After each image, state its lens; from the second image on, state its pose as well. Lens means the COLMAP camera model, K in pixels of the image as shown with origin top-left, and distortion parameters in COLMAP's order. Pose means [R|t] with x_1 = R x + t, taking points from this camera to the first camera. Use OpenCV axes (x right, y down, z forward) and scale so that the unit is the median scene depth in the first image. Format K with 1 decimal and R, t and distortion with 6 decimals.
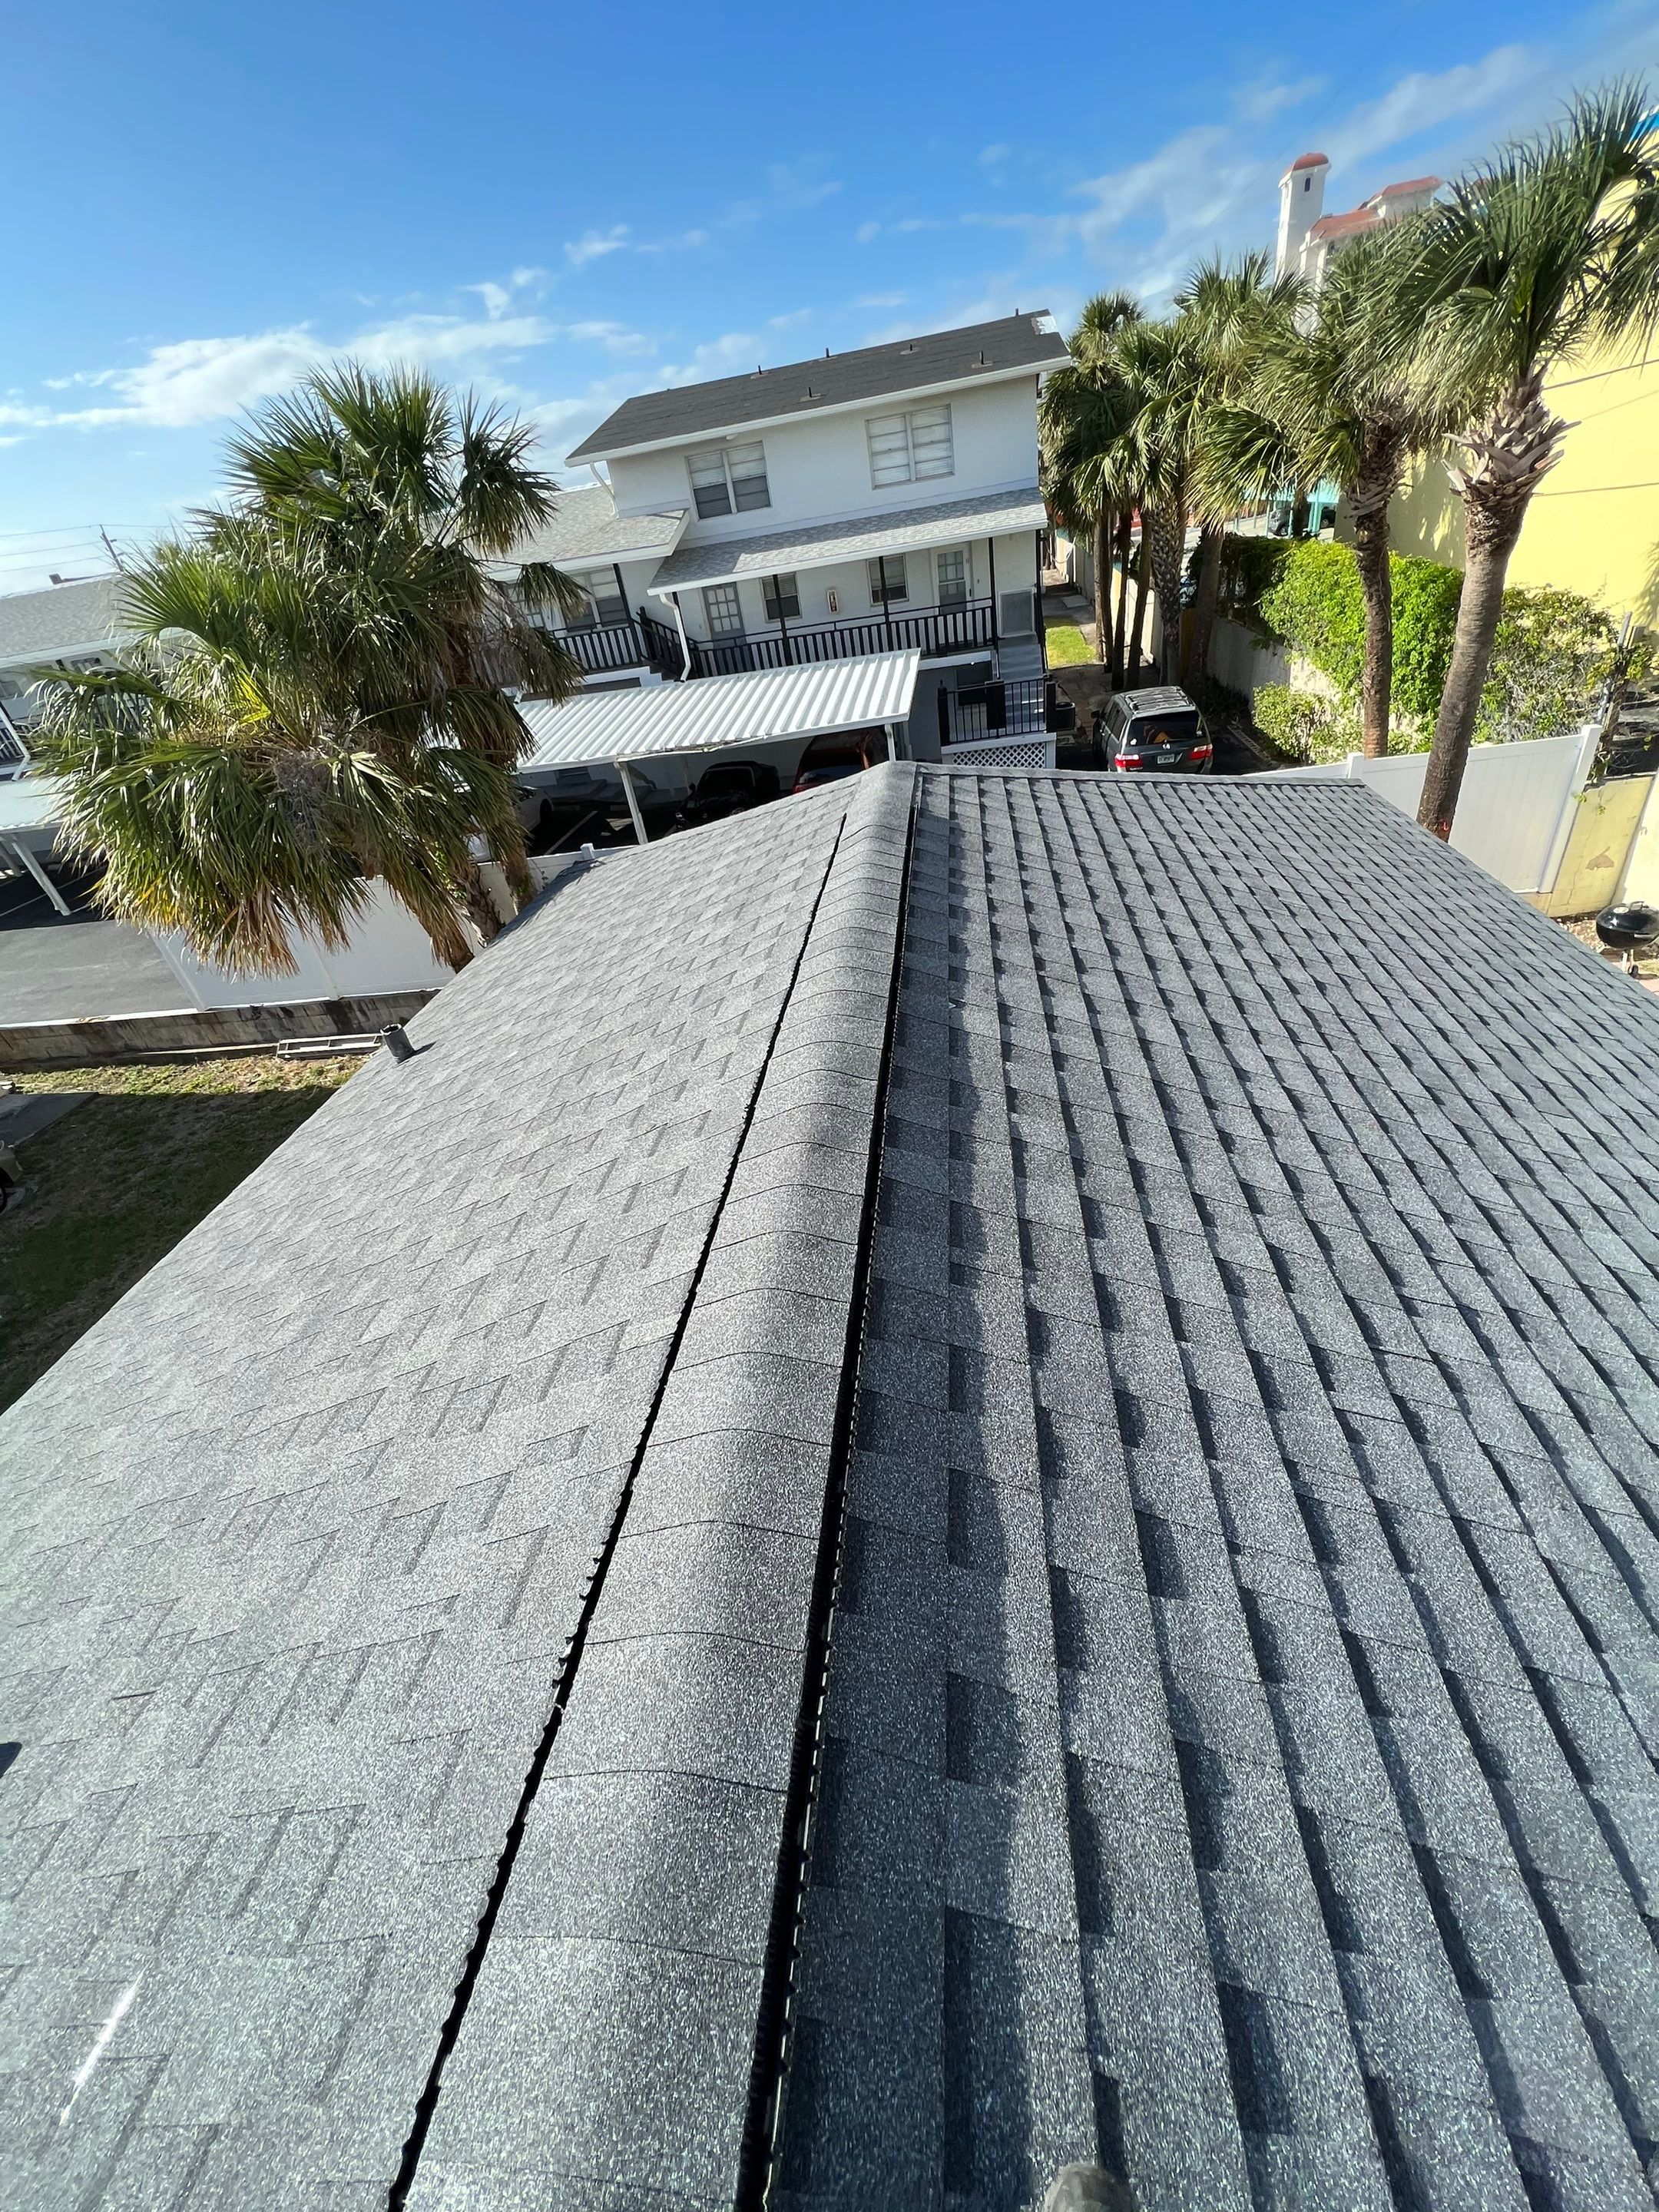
lens RADIAL K [[897.6, 0, 829.5], [0, 897.6, 1106.0], [0, 0, 1]] dist [0.000626, 0.000154]
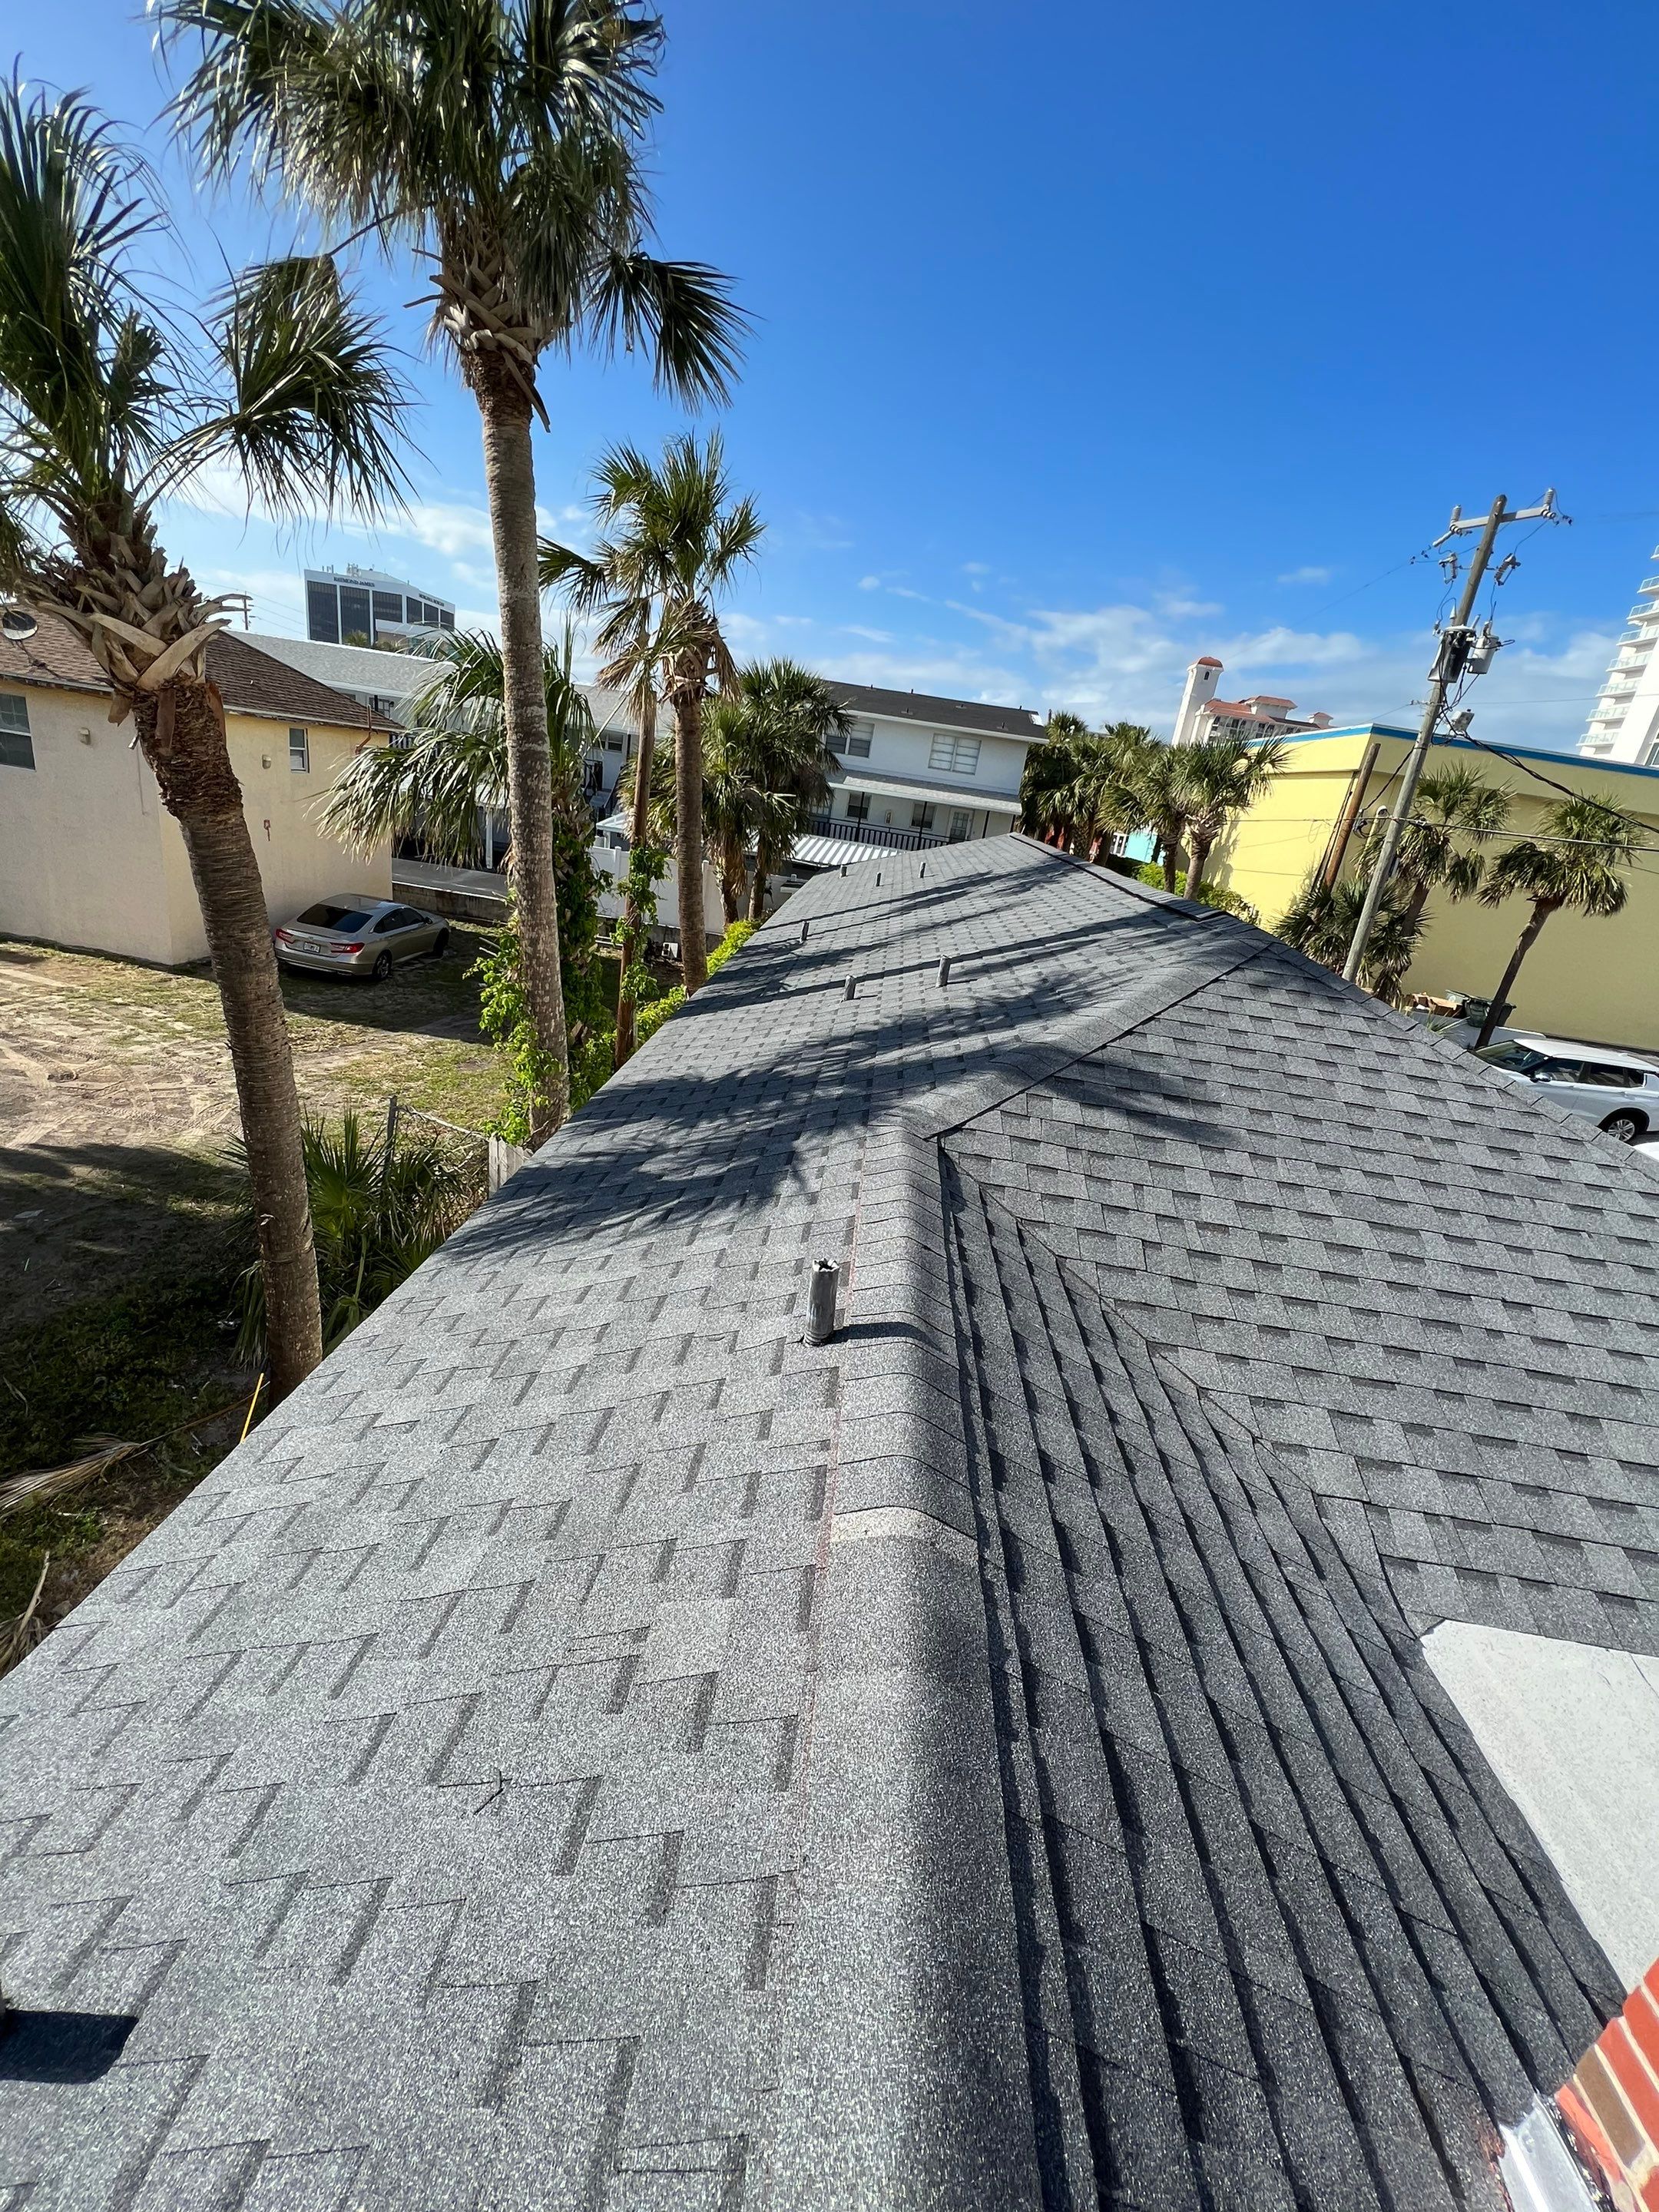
lens RADIAL K [[901.8, 0, 825.0], [0, 901.8, 1101.6], [0, 0, 1]] dist [0.000235, 0.000121]
pose [[0.956703, 0.261563, 0.127690, -0.183138], [-0.223828, 0.941564, -0.251711, 0.374929], [-0.186067, 0.212232, 0.959342, -0.460947]]
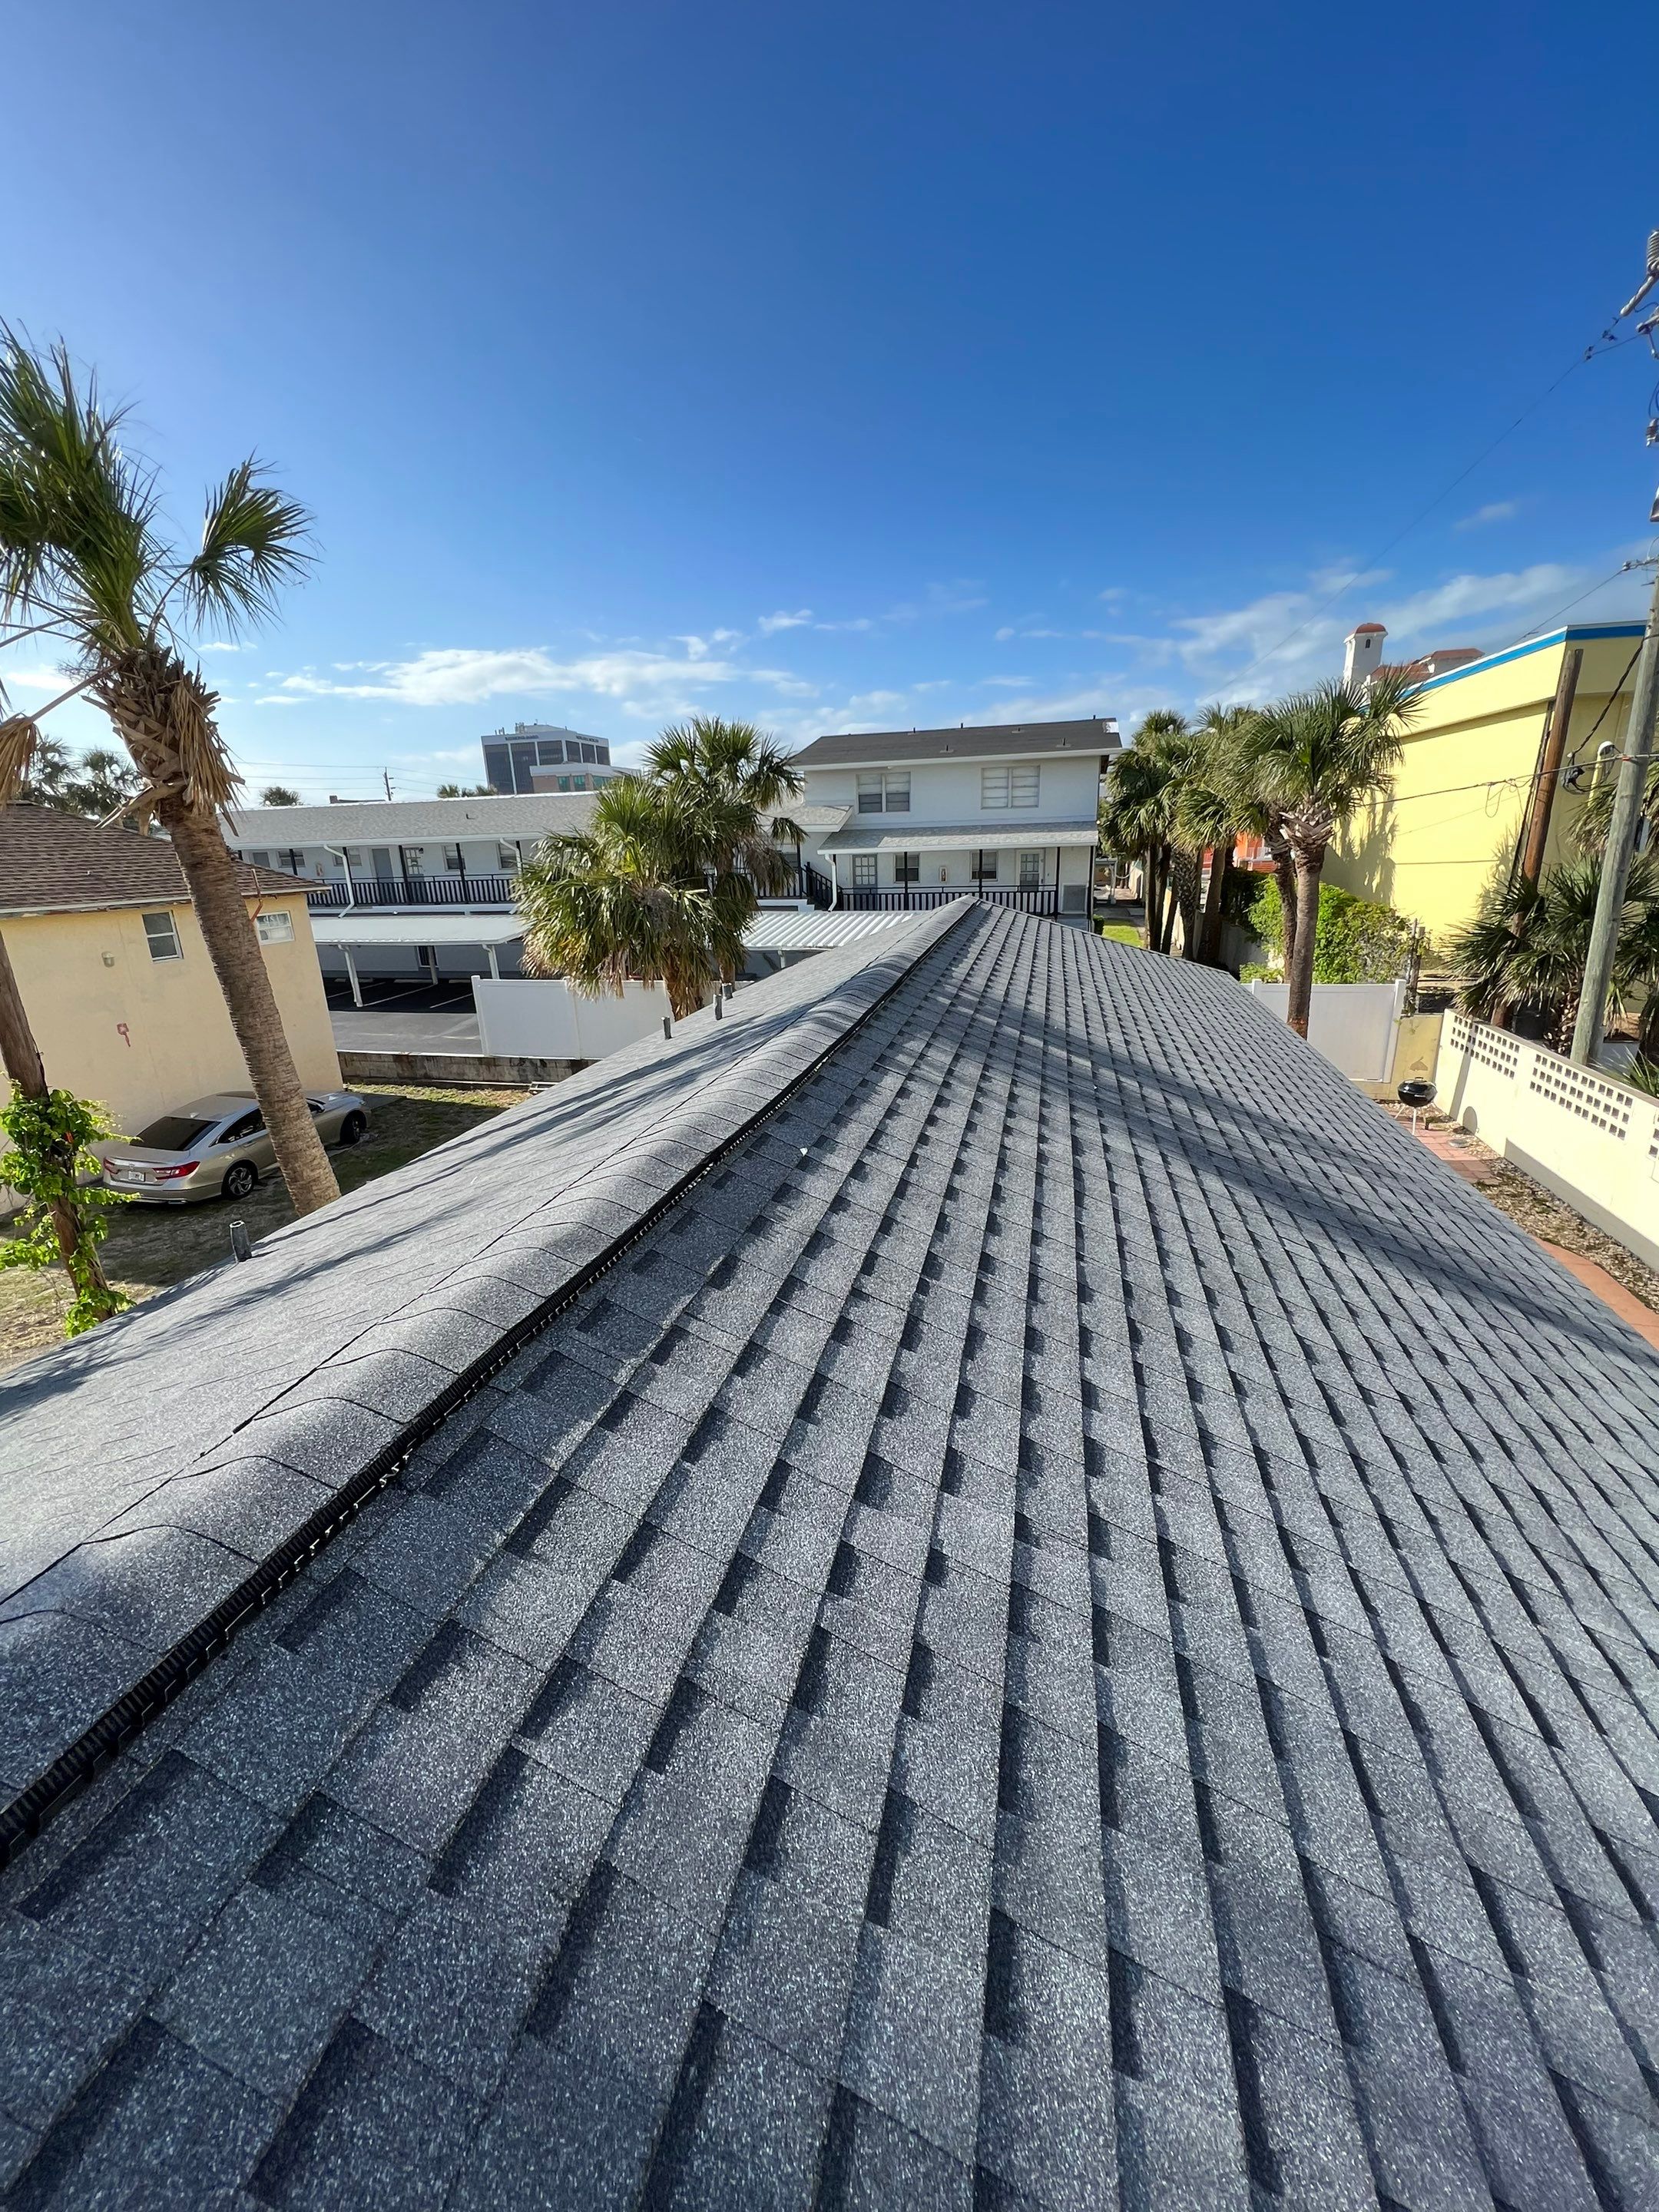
lens RADIAL K [[901.8, 0, 825.0], [0, 901.8, 1101.6], [0, 0, 1]] dist [0.000235, 0.000121]
pose [[0.985656, 0.145608, -0.085329, -0.006806], [-0.163663, 0.948085, -0.272670, 0.187136], [0.041196, 0.282724, 0.958316, -0.255631]]
